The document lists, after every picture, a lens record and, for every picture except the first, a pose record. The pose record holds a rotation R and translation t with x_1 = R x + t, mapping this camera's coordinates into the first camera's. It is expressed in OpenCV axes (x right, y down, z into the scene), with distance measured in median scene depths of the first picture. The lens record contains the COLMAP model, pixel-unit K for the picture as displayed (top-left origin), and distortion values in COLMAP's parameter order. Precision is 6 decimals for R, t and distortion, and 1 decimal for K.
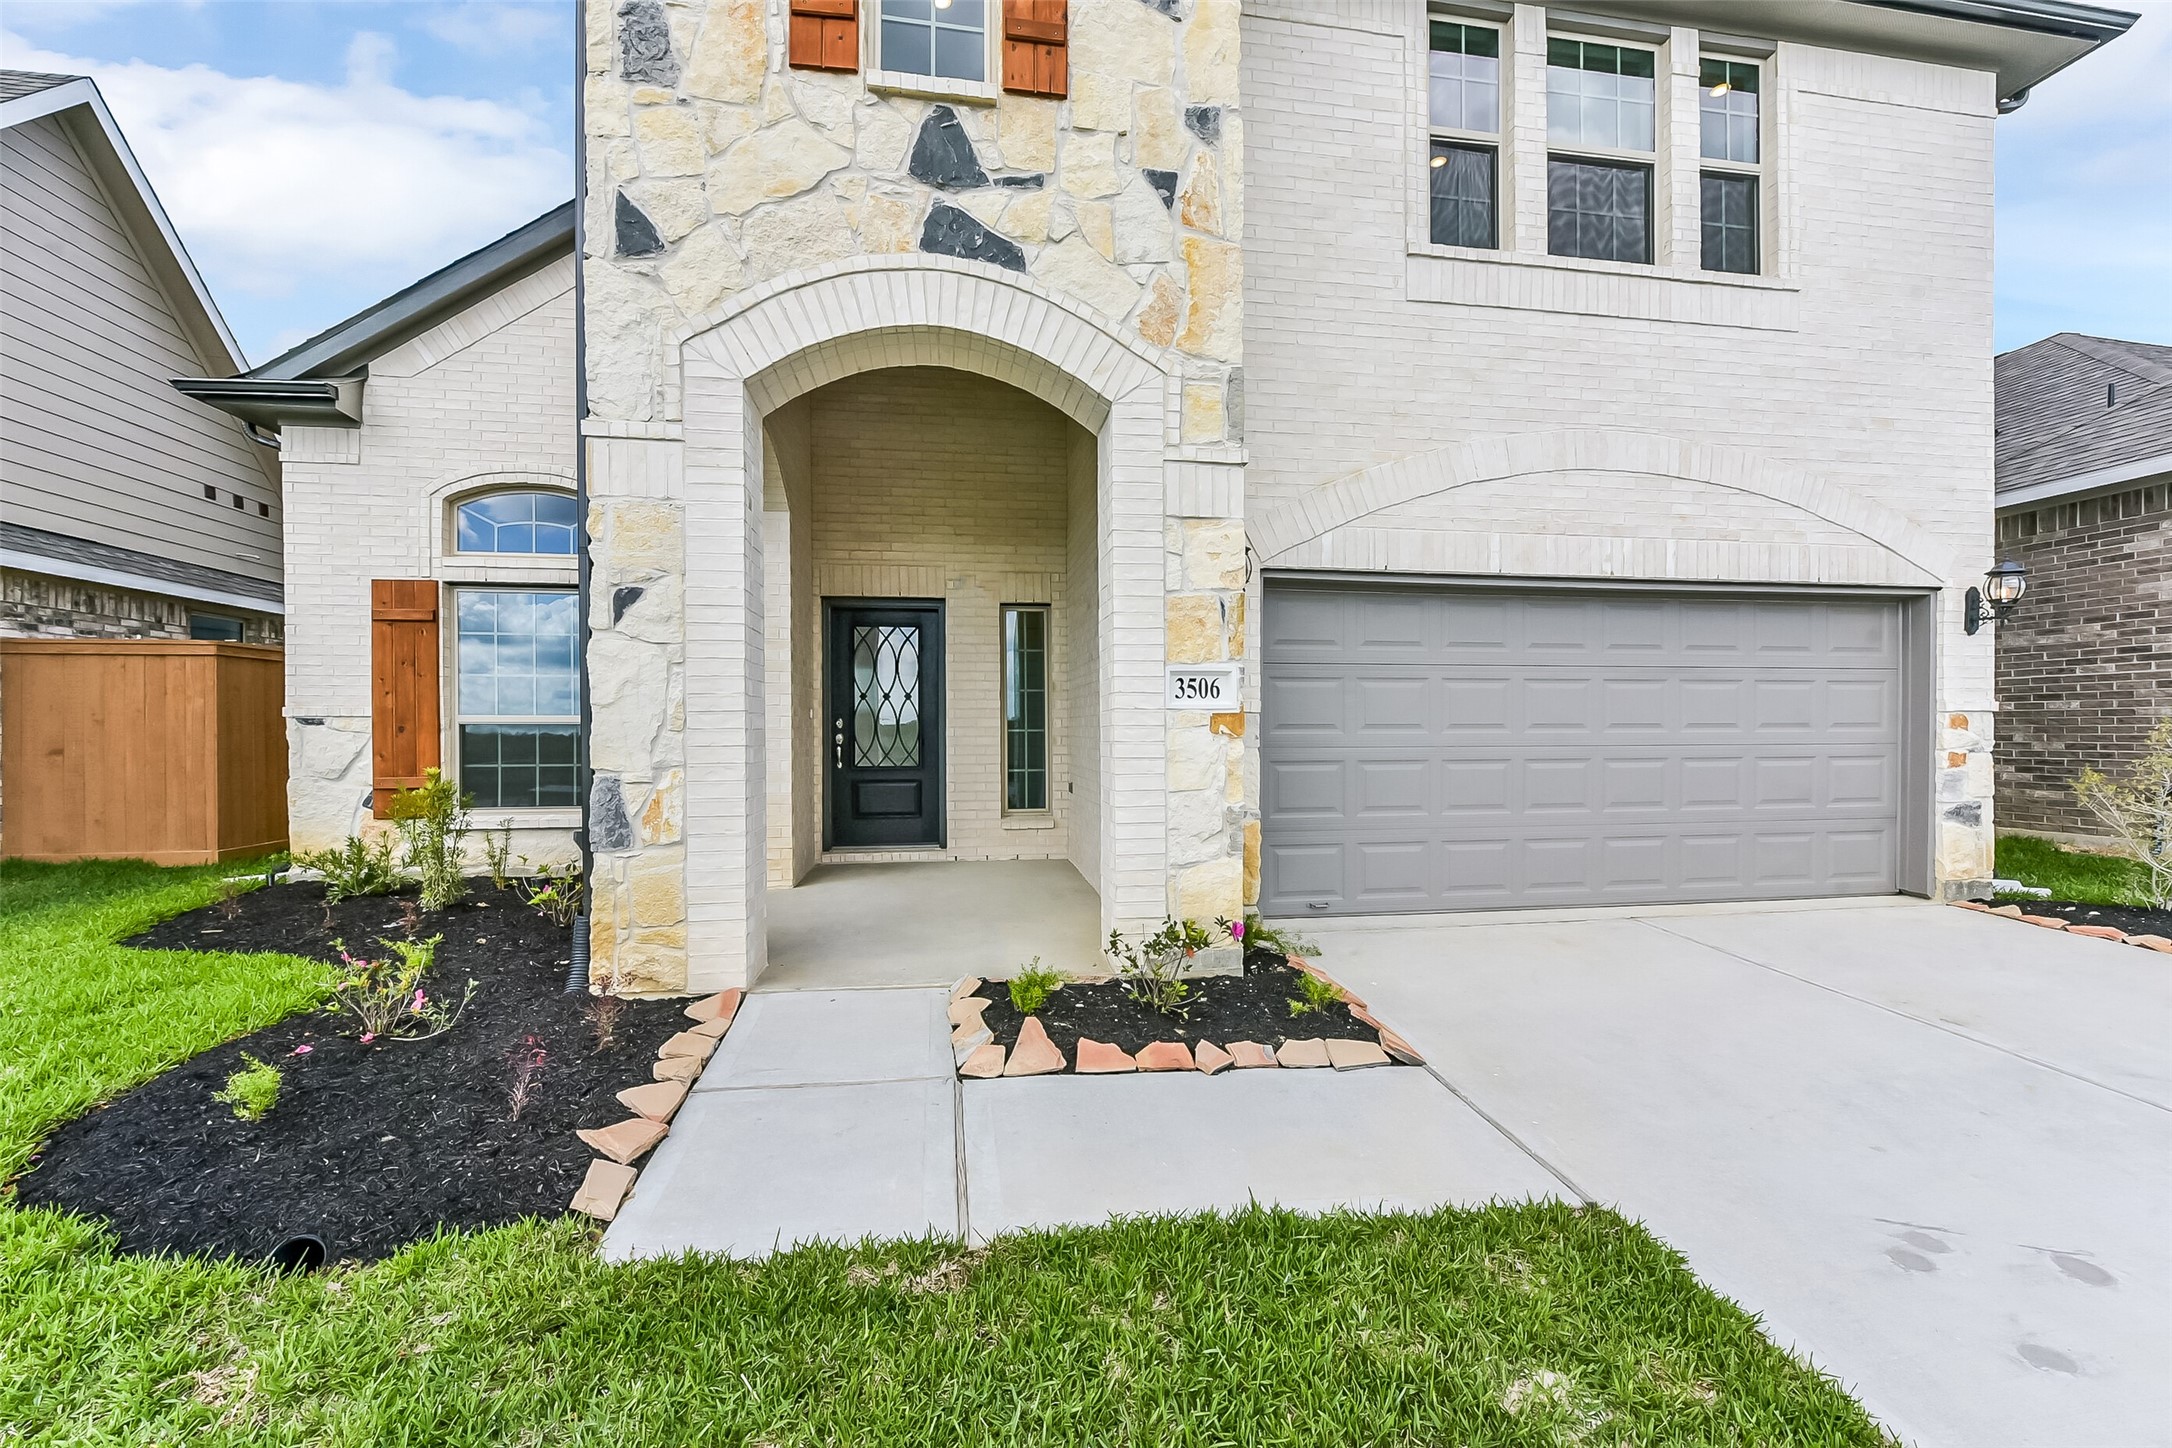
lens RADIAL K [[899.8, 0, 1092.6], [0, 899.8, 731.3], [0, 0, 1]] dist [-0.003034, -0.000873]
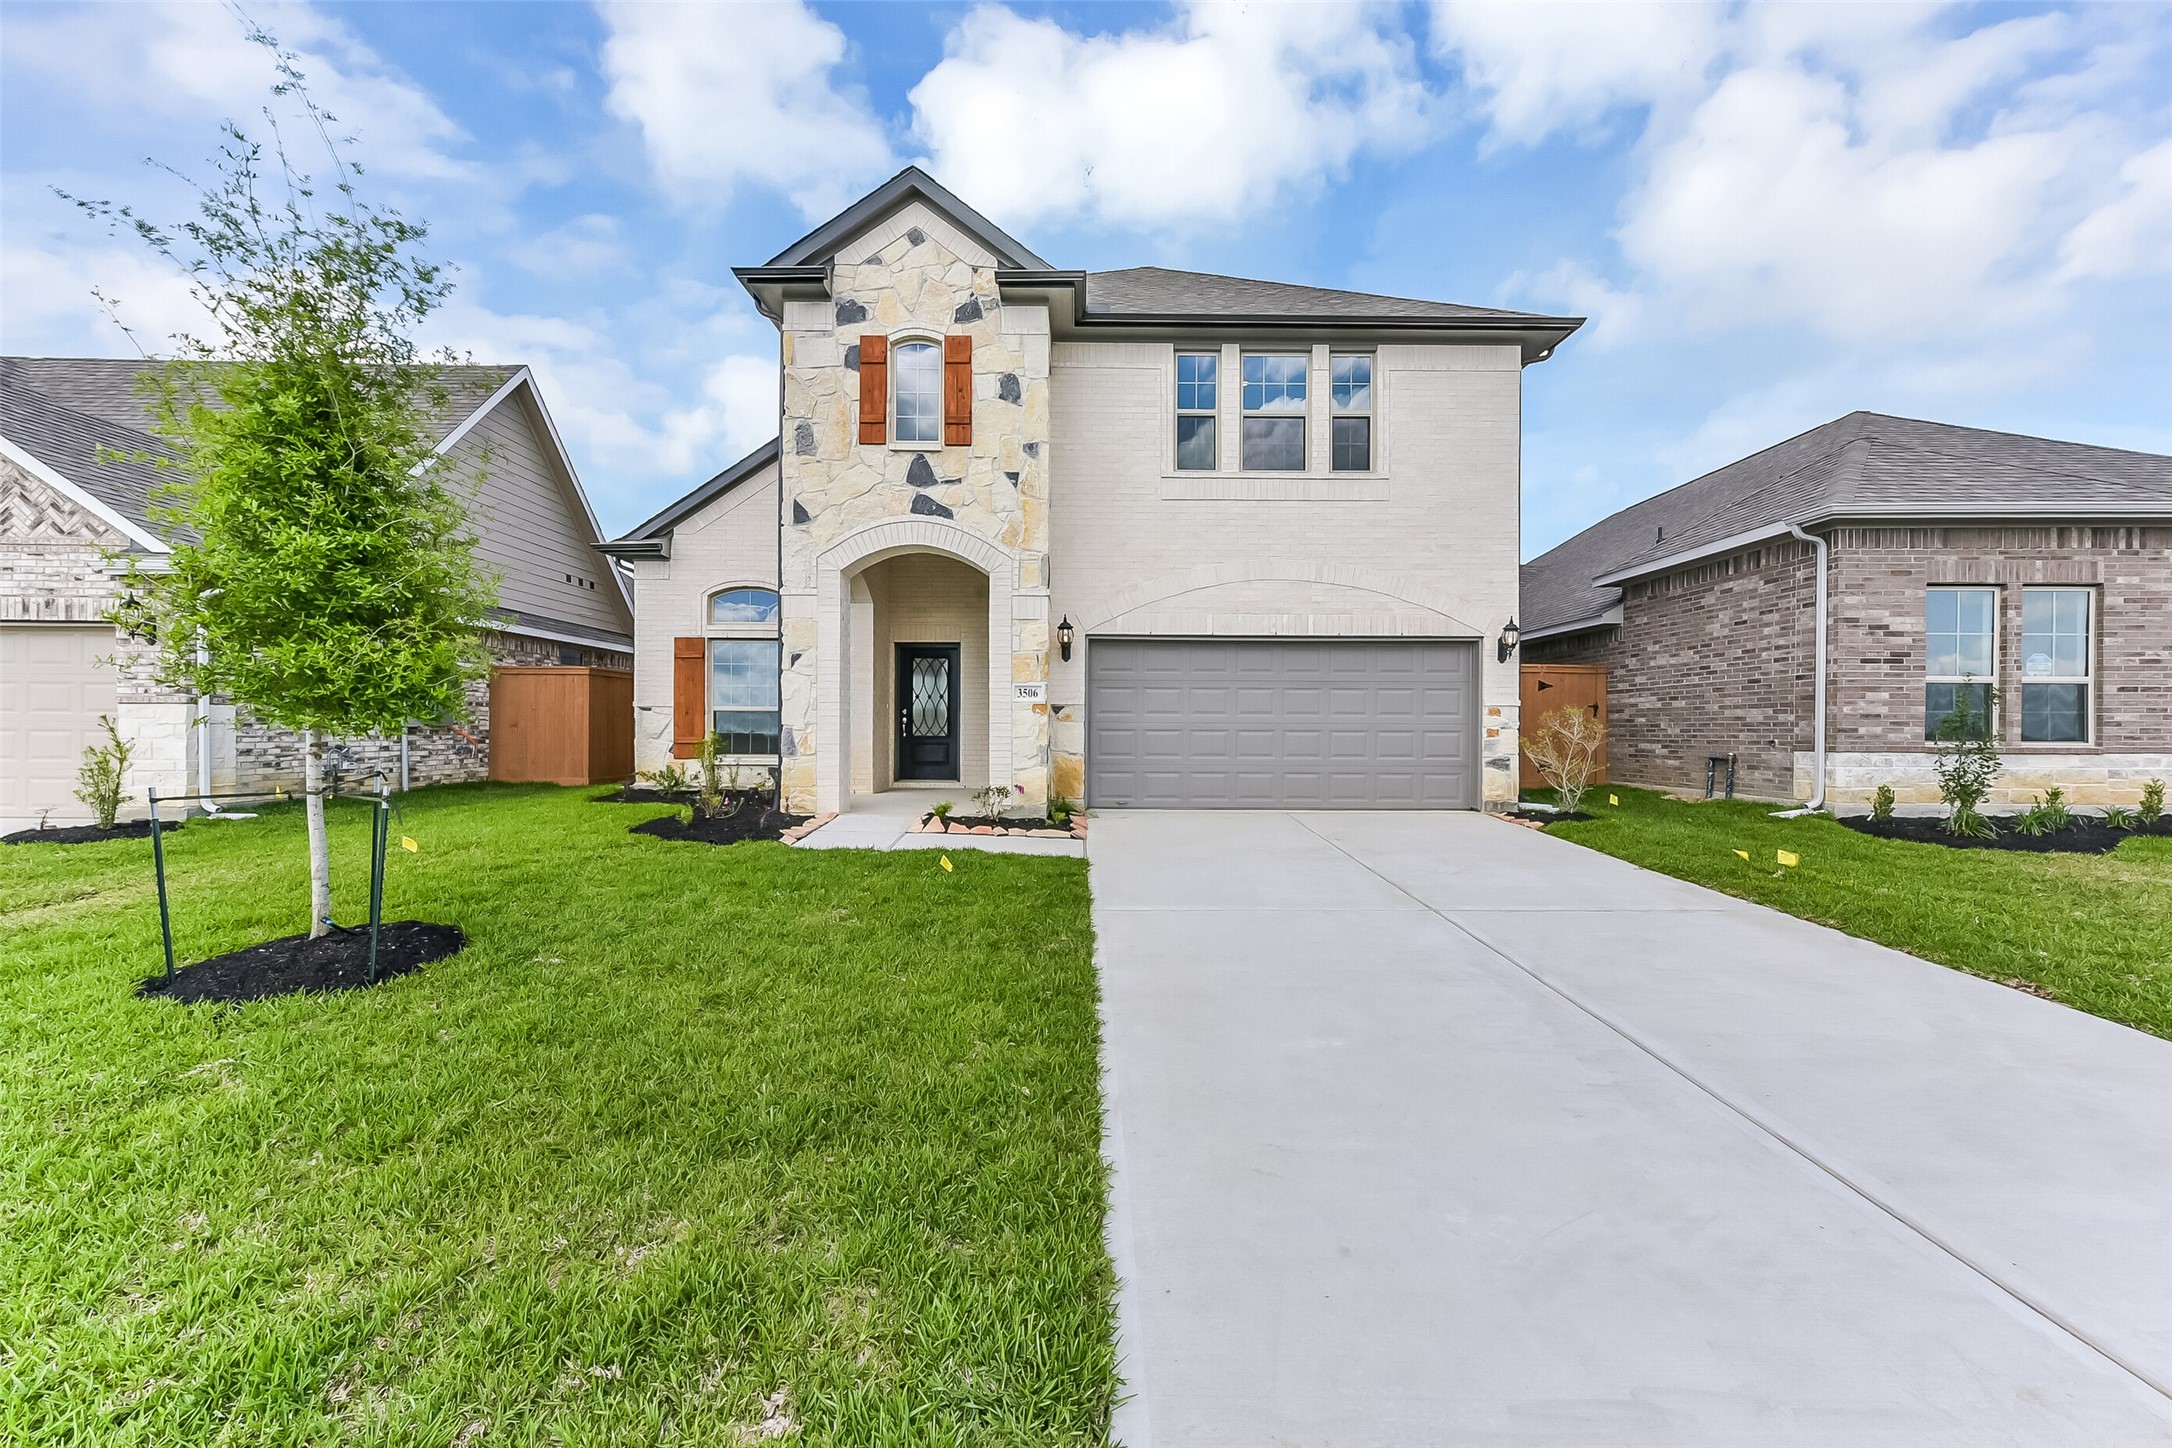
lens RADIAL K [[846.1, 0, 1080.9], [0, 846.1, 722.6], [0, 0, 1]] dist [0.001174, -0.000318]
pose [[0.988739, 0.005925, -0.149532, 0.424163], [-0.007536, 0.999919, -0.010210, 0.036115], [0.149460, 0.011222, 0.988704, -0.826668]]
